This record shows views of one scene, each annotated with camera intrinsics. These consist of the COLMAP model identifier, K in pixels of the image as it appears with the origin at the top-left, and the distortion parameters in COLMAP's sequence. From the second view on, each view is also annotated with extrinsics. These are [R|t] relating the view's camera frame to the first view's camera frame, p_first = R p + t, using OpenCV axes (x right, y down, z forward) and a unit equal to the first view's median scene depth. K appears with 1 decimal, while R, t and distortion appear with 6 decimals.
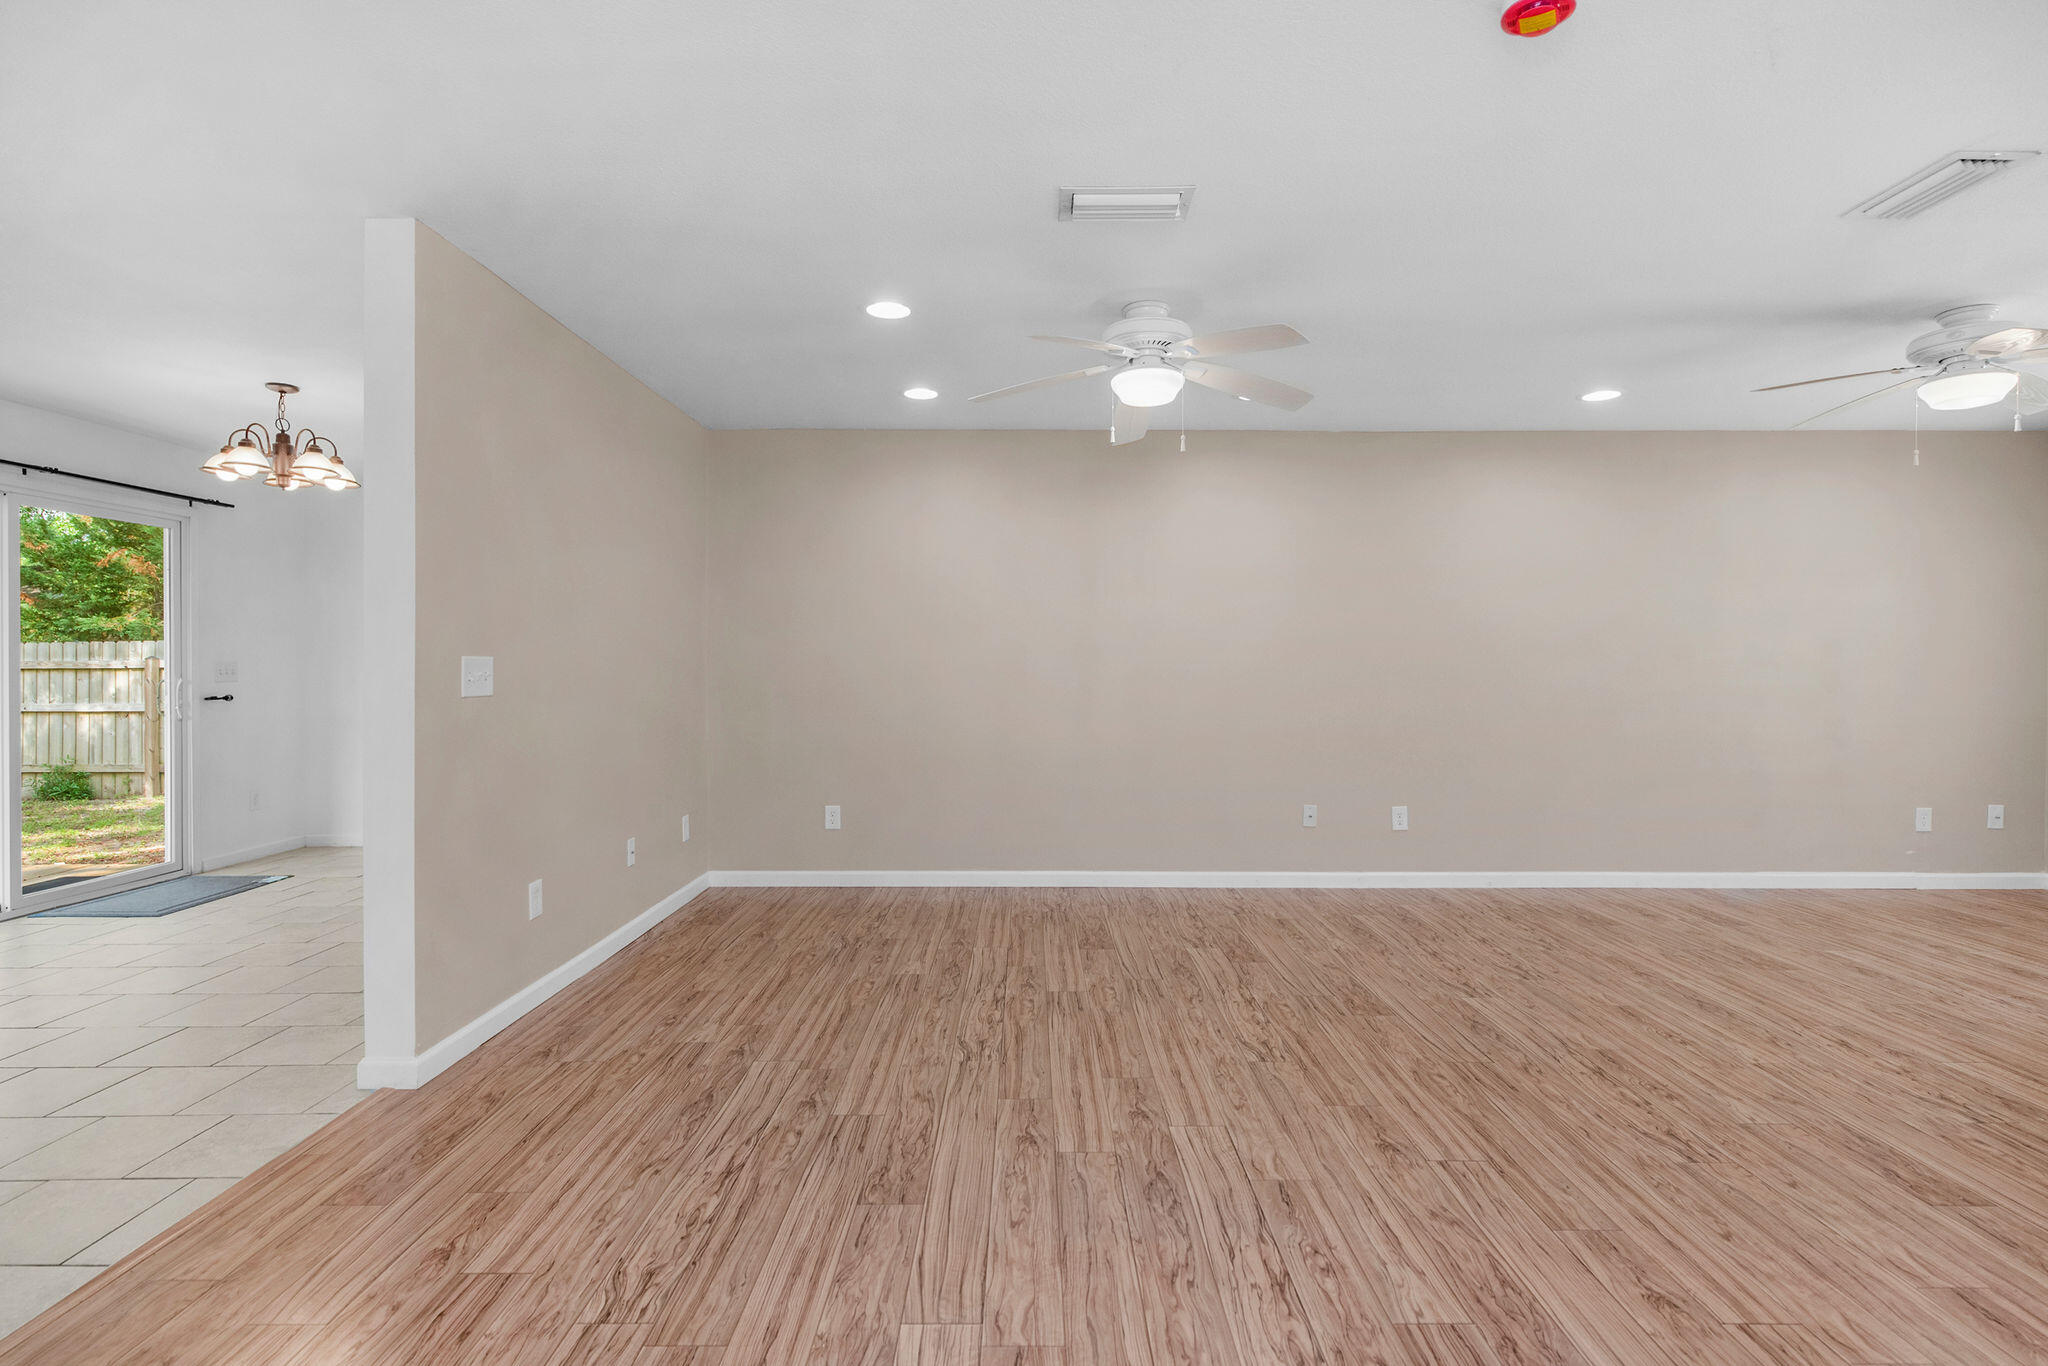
lens RADIAL K [[992.2, 0, 1026.1], [0, 992.2, 670.8], [0, 0, 1]] dist [0.011661, -0.006618]
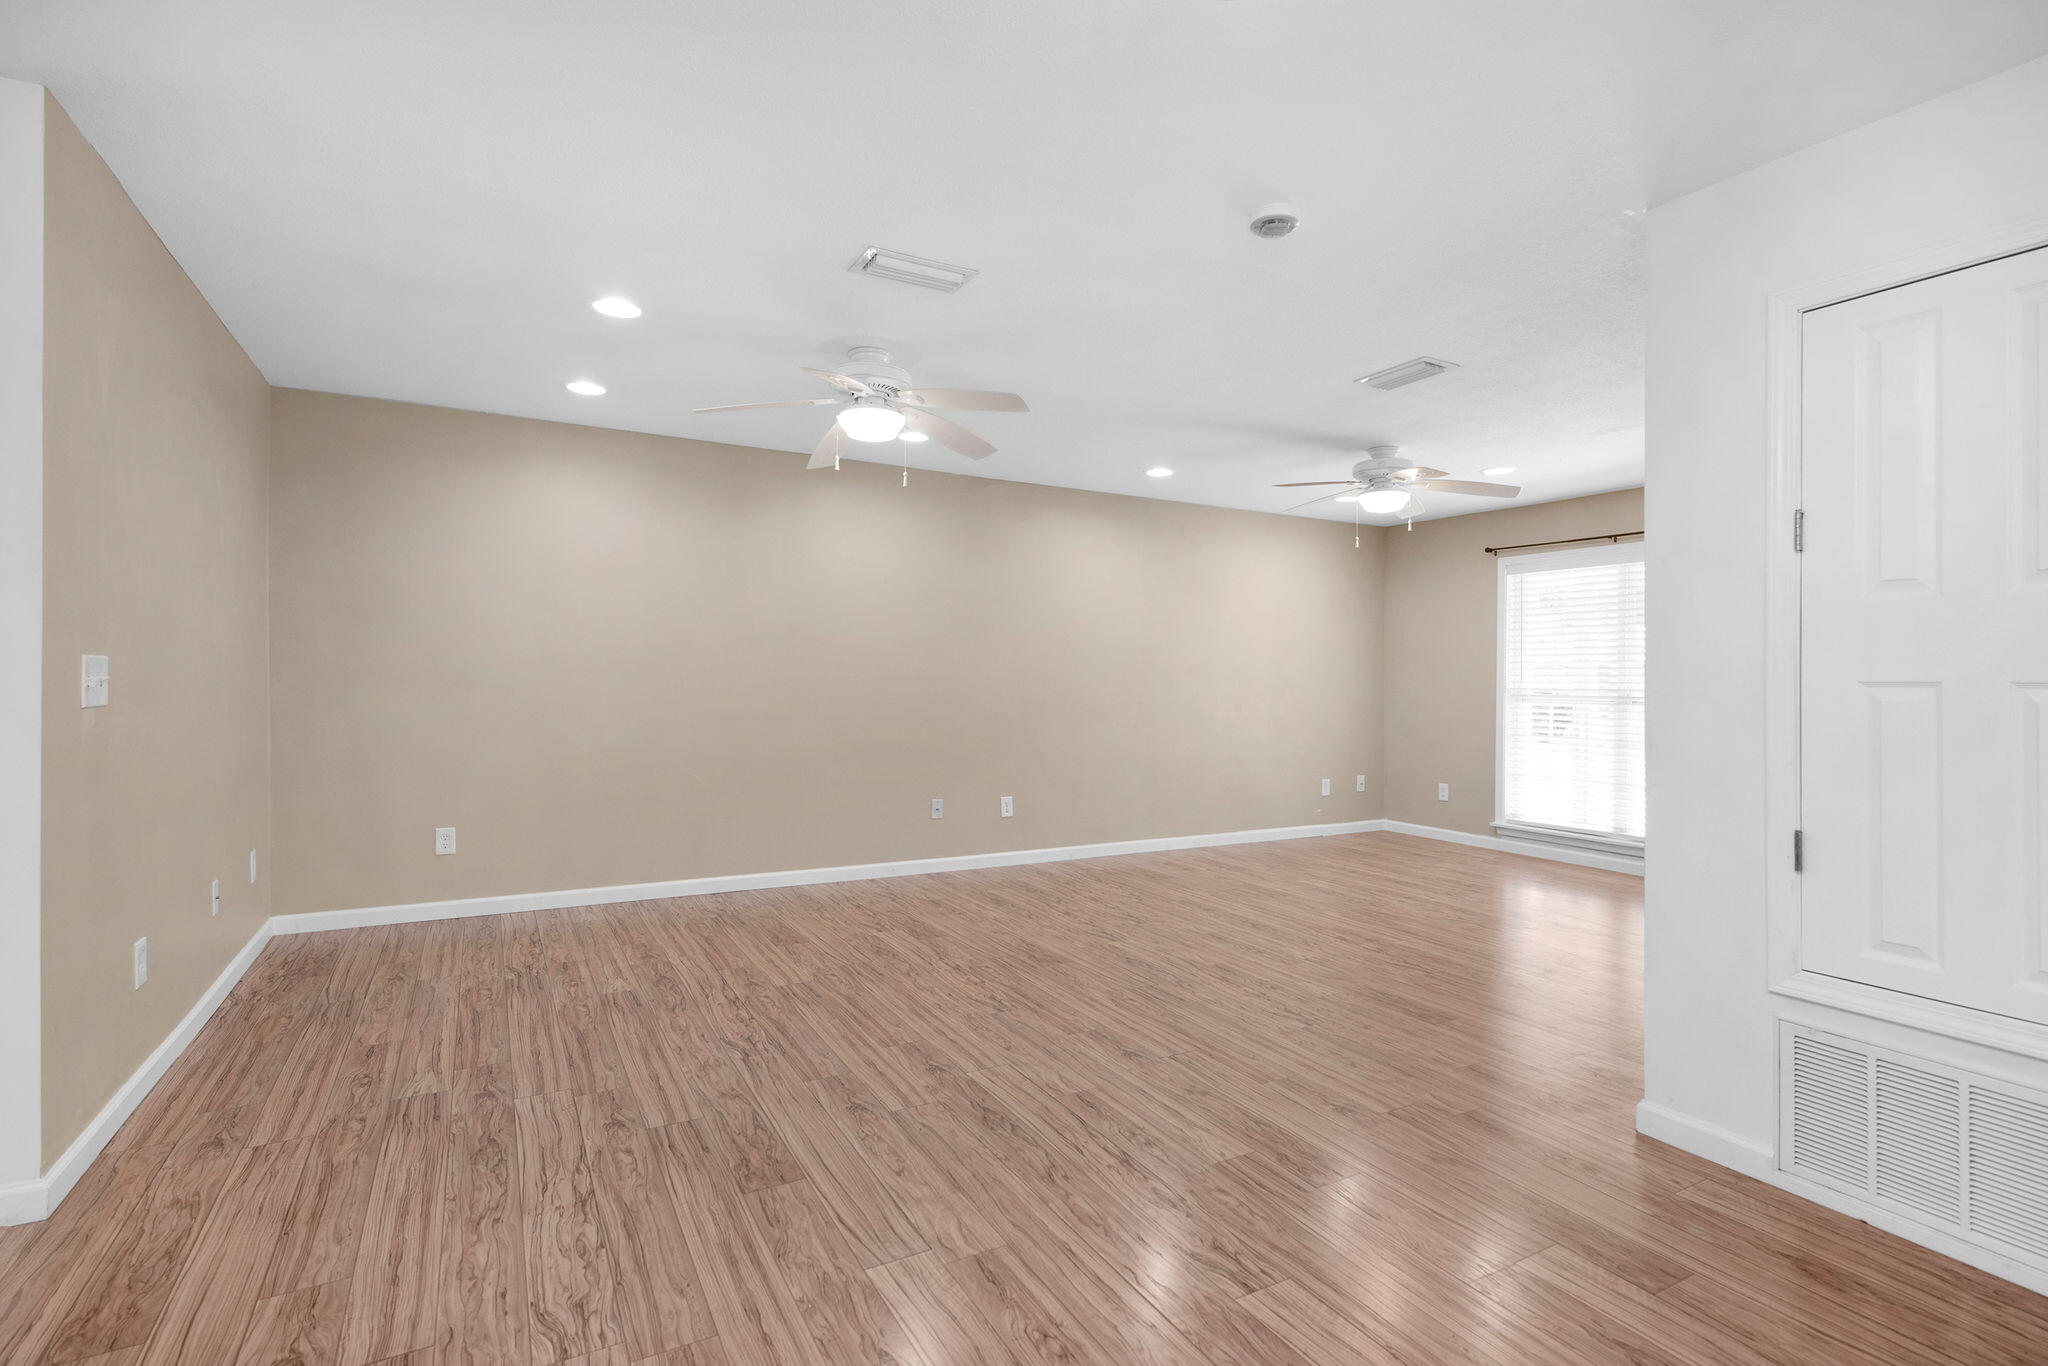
lens RADIAL K [[962.6, 0, 1017.1], [0, 962.6, 660.3], [0, 0, 1]] dist [0.007405, -0.000630]
pose [[0.875804, 0.018387, 0.482317, -0.265264], [-0.008209, 0.999697, -0.023204, 0.001428], [-0.482597, 0.016362, 0.875689, -0.016379]]
